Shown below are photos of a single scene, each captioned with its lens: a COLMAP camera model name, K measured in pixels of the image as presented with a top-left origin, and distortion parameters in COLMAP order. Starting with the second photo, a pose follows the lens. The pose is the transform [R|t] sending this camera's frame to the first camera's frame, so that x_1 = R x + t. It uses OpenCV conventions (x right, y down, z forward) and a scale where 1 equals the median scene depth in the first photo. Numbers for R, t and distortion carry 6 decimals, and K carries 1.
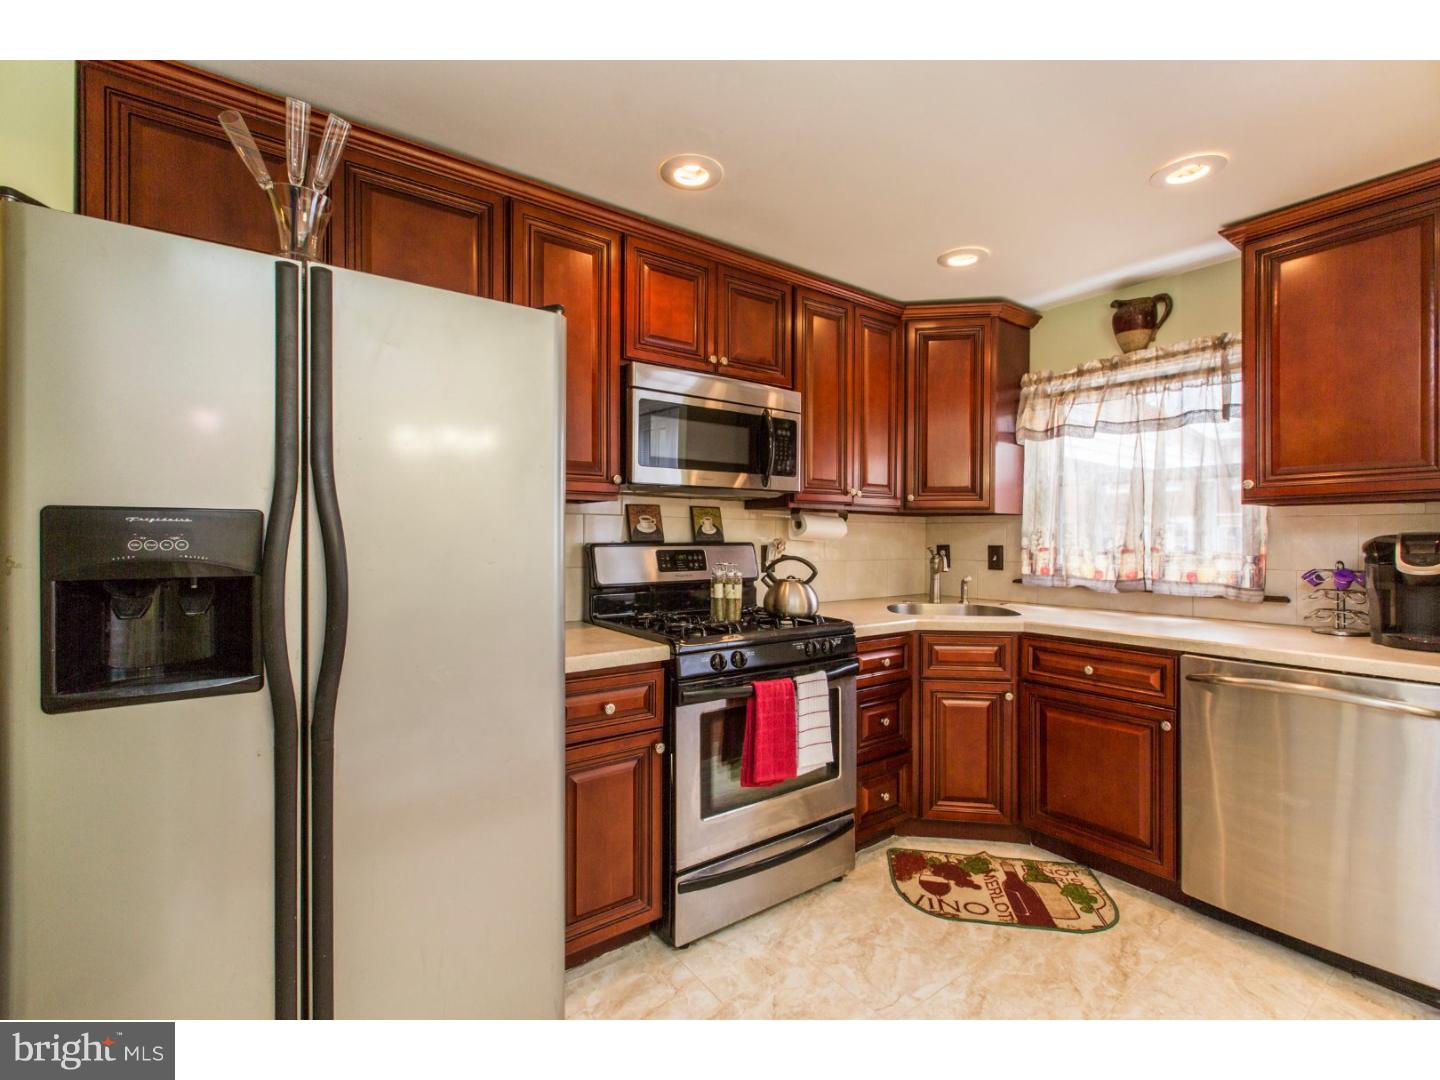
lens RADIAL K [[637.3, 0, 720.0], [0, 637.3, 537.4], [0, 0, 1]] dist [0.000191, -0.001721]
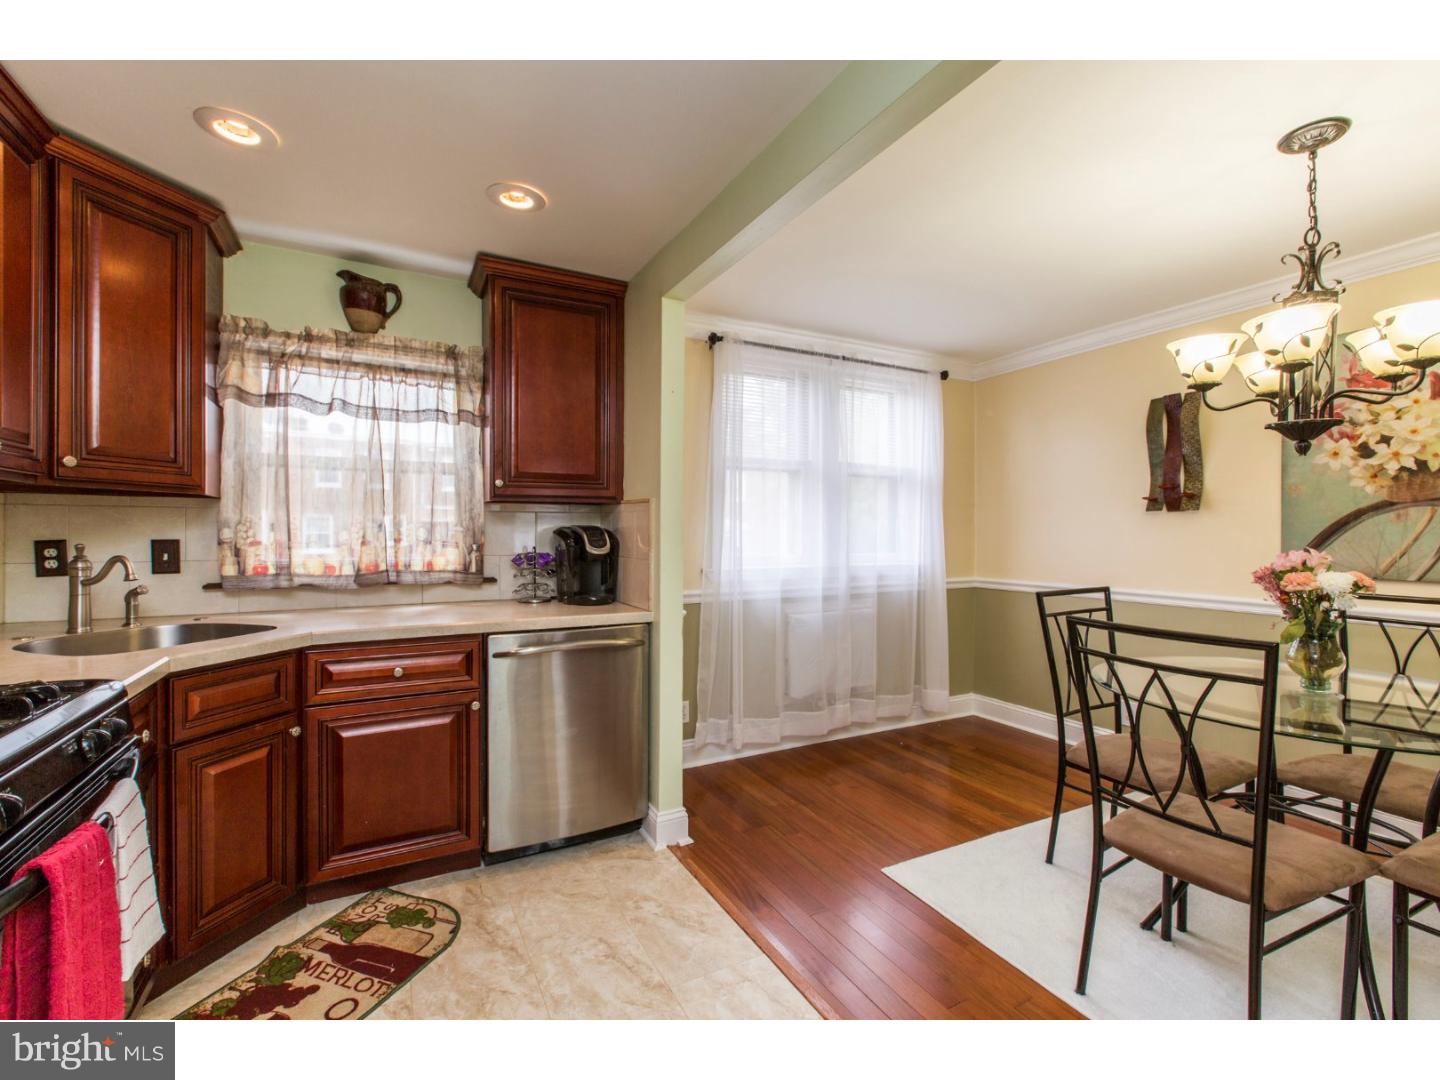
lens RADIAL K [[637.3, 0, 719.9], [0, 637.3, 538.7], [0, 0, 1]] dist [0.000191, -0.001721]
pose [[0.142817, -0.013883, 0.989652, -0.252170], [-0.001617, 0.999897, 0.014261, 0.001009], [-0.989748, -0.003637, 0.142780, 0.388401]]
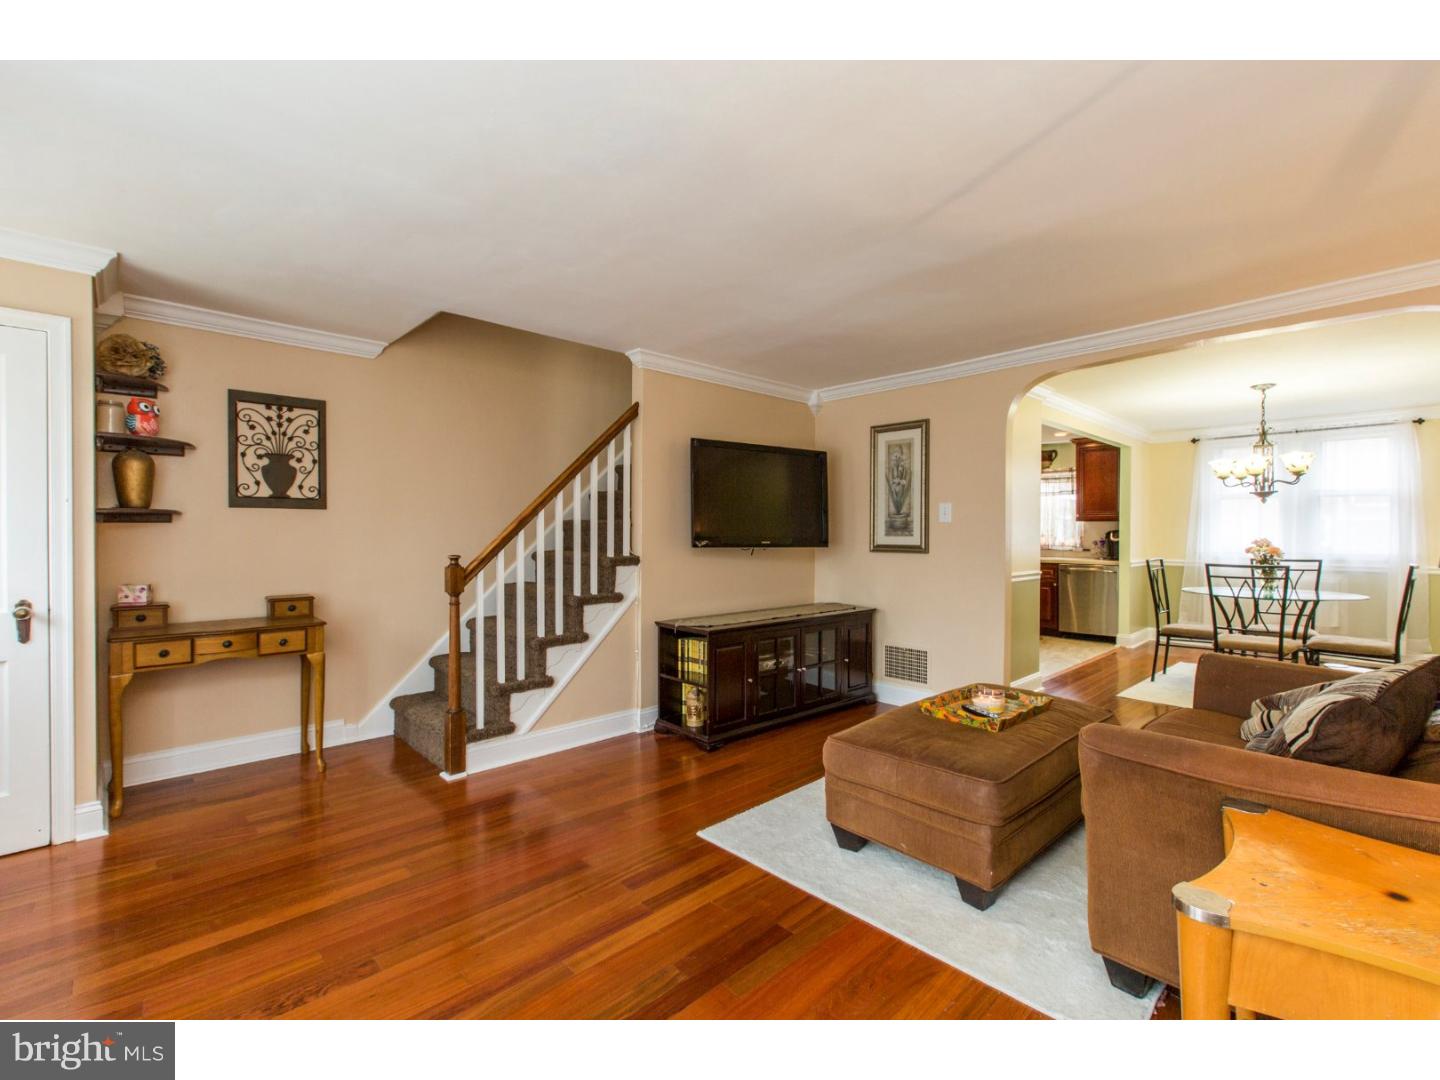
lens RADIAL K [[637.3, 0, 726.7], [0, 637.3, 535.0], [0, 0, 1]] dist [0.000191, -0.001721]
pose [[0.992024, -0.004600, 0.125962, -1.334766], [0.003827, 0.999972, 0.006381, -0.008530], [-0.125988, -0.005848, 0.992015, -1.961393]]
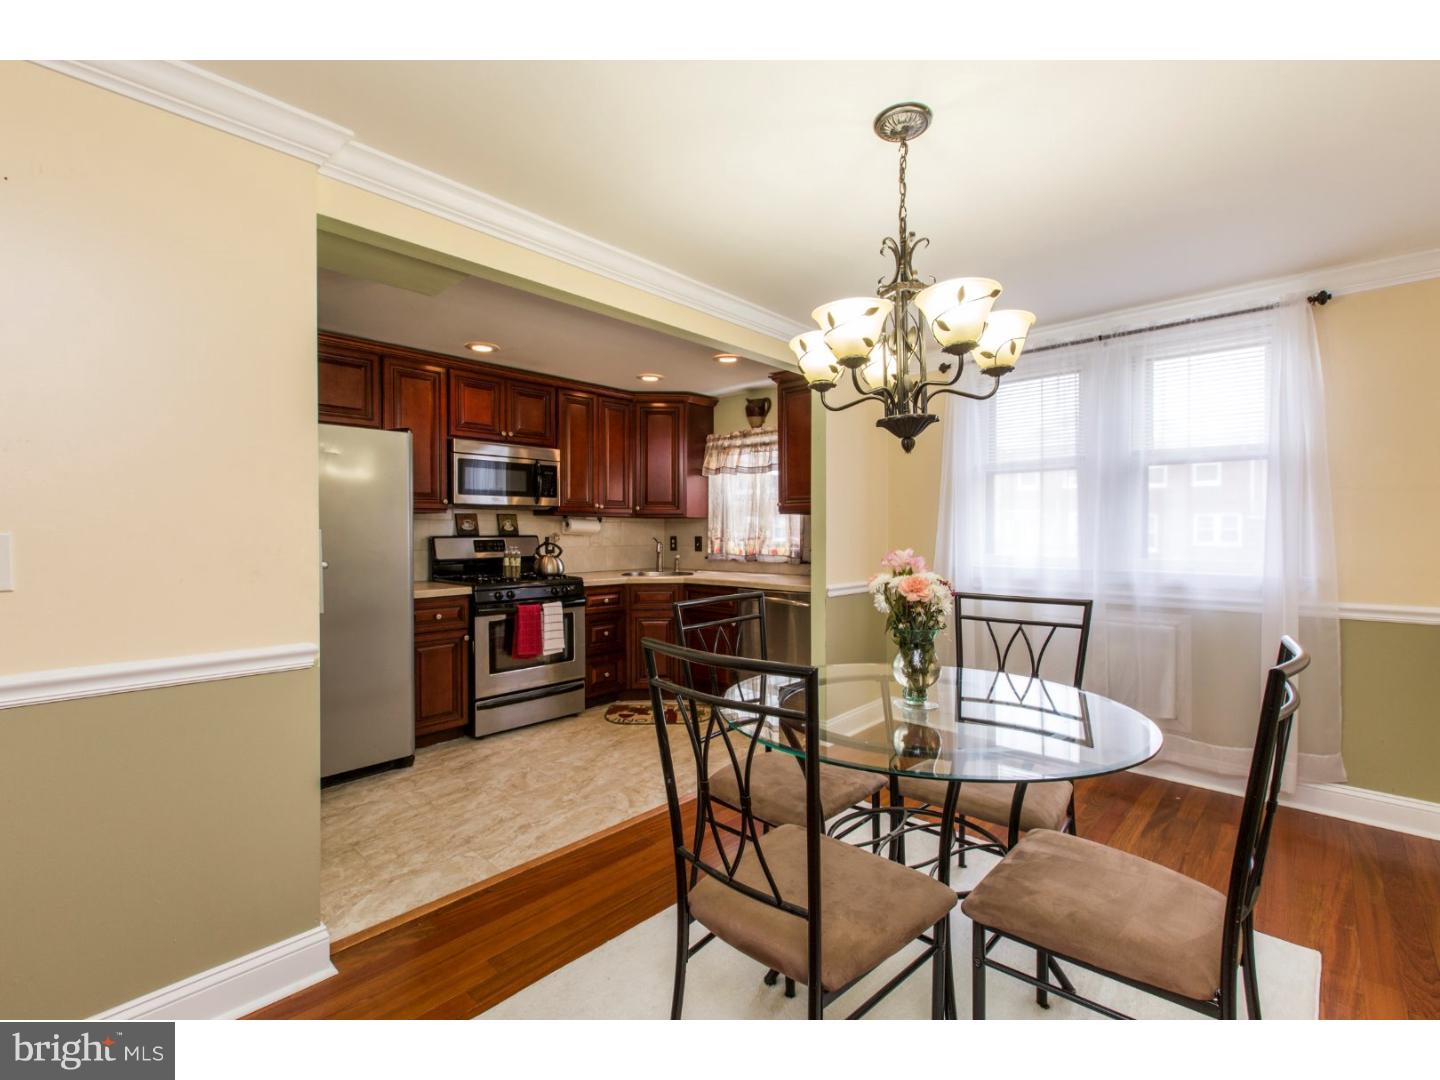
lens RADIAL K [[637.3, 0, 719.3], [0, 637.3, 535.5], [0, 0, 1]] dist [0.000191, -0.001721]
pose [[0.982176, -0.006492, 0.187854, 0.240449], [0.005224, 0.999960, 0.007242, -0.001346], [-0.187893, -0.006132, 0.982170, -0.858647]]
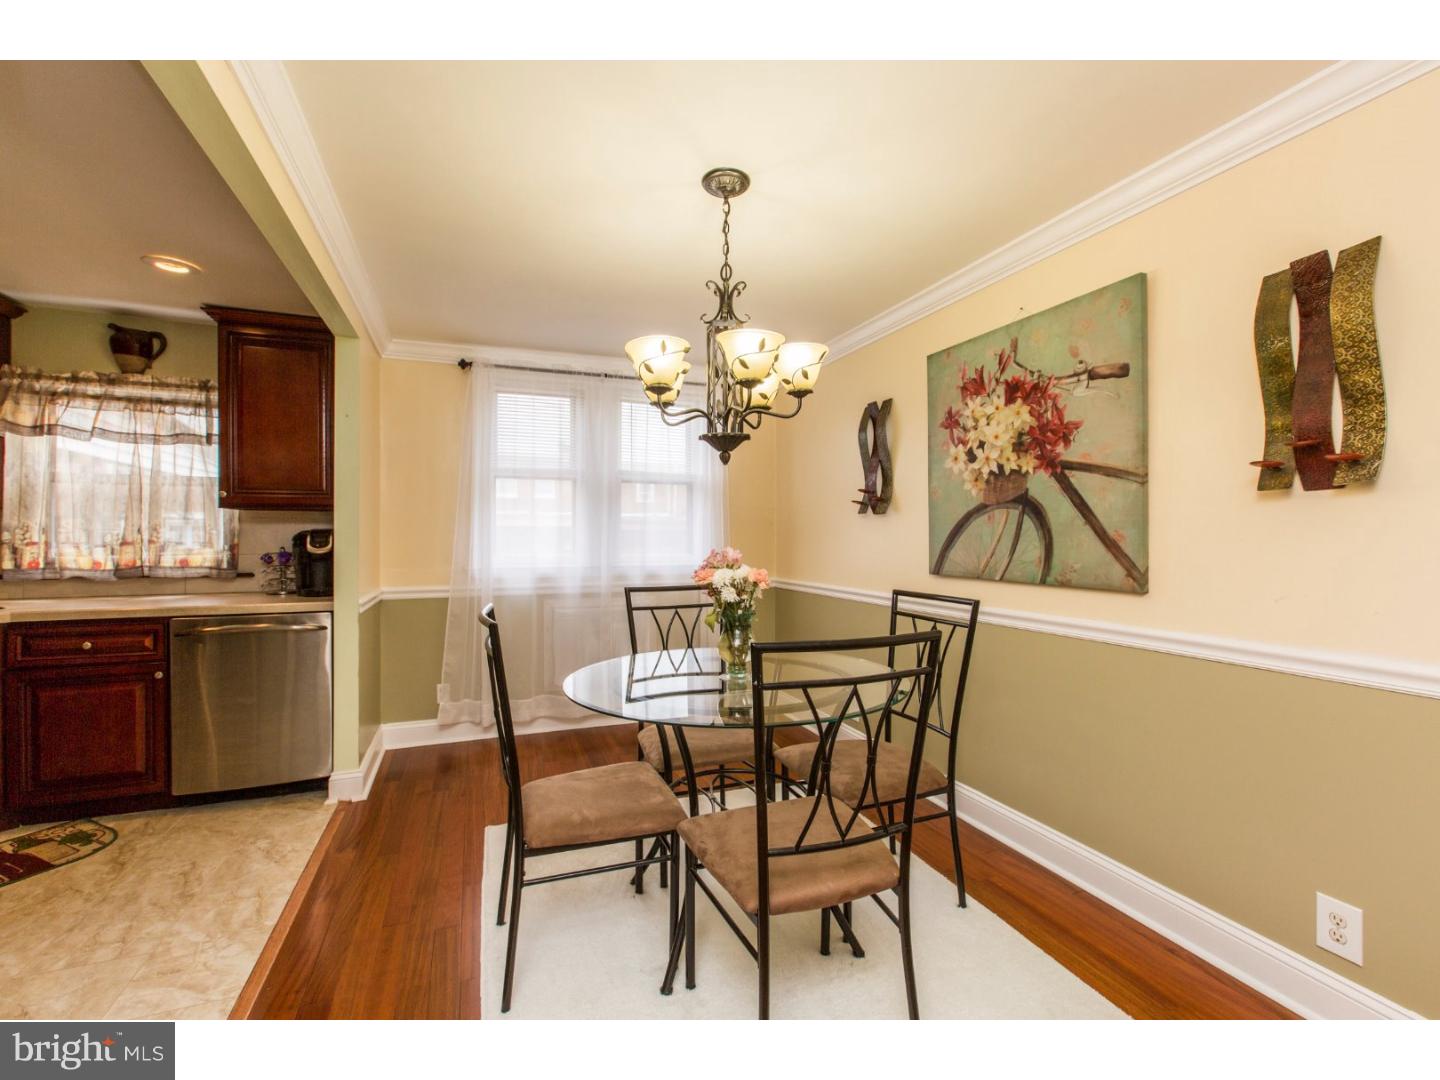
lens RADIAL K [[637.3, 0, 720.2], [0, 637.3, 538.4], [0, 0, 1]] dist [0.000191, -0.001721]
pose [[0.258975, -0.006786, 0.965860, -0.230185], [-0.000184, 0.999975, 0.007075, 0.004234], [-0.965884, -0.002010, 0.258967, -0.397486]]
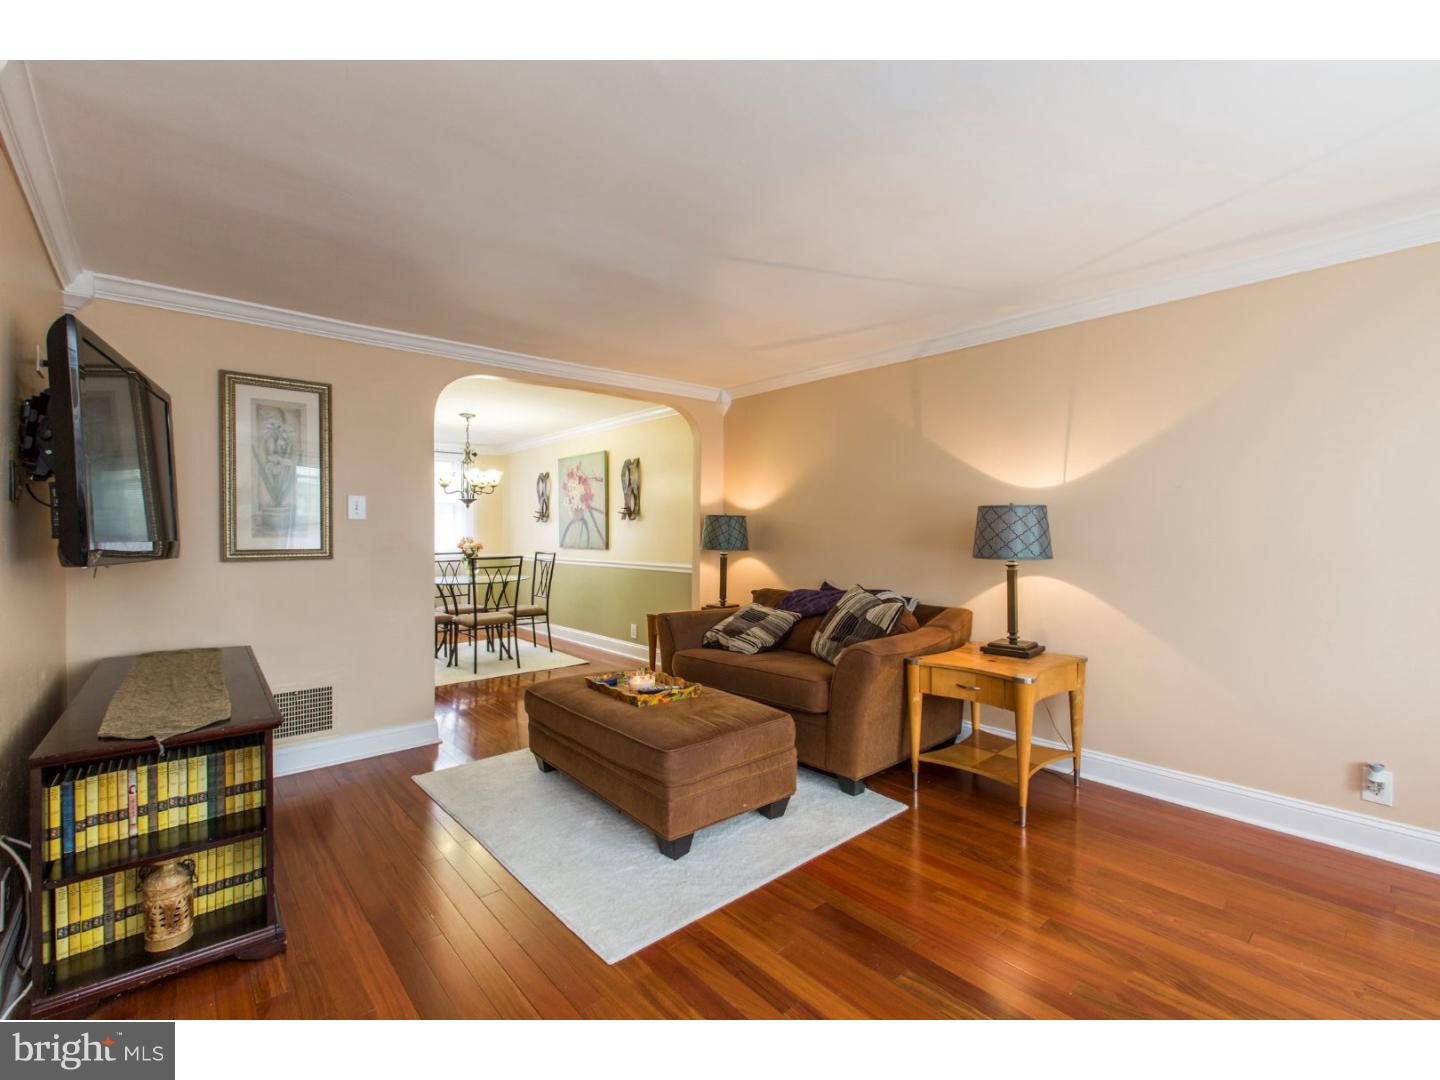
lens RADIAL K [[637.3, 0, 710.3], [0, 637.3, 534.2], [0, 0, 1]] dist [0.000191, -0.001721]
pose [[-0.076346, -0.009115, 0.997040, -2.002753], [0.001669, 0.999956, 0.009270, -0.008170], [-0.997080, 0.002371, -0.076327, -0.950026]]
